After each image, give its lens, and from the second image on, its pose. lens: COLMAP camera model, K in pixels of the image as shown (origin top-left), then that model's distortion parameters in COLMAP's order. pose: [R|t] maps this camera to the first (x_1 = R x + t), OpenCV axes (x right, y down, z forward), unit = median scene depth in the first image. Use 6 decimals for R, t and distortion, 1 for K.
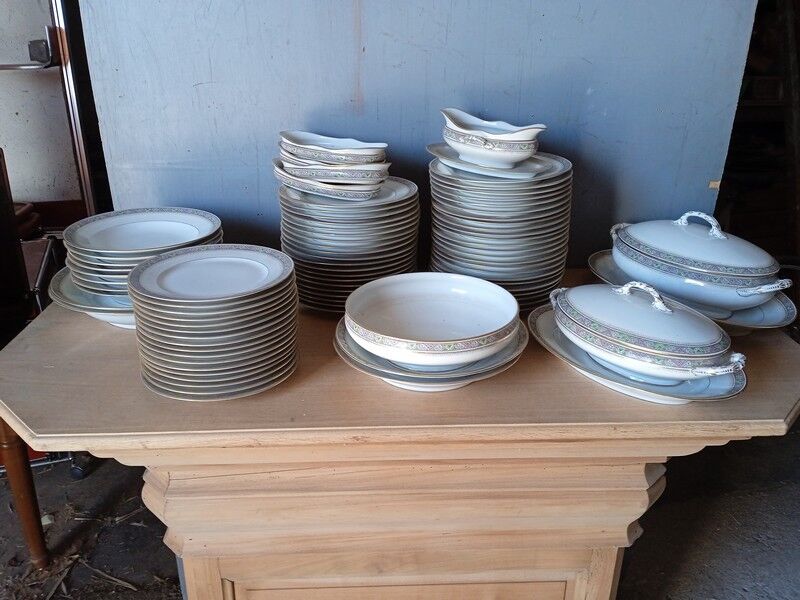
lens RADIAL K [[645.4, 0, 400.0], [0, 645.4, 300.0], [0, 0, 1]] dist [0.157348, -0.268919]
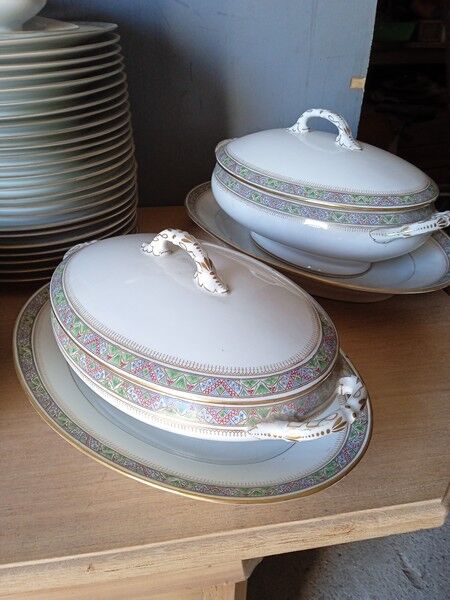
lens RADIAL K [[500.5, 0, 225.0], [0, 500.5, 300.0], [0, 0, 1]] dist [0.106490, -0.192561]
pose [[0.991199, -0.059973, 0.118018, 0.307873], [0.043850, 0.989908, 0.134753, -0.021964], [-0.124909, -0.128392, 0.983826, 0.531975]]
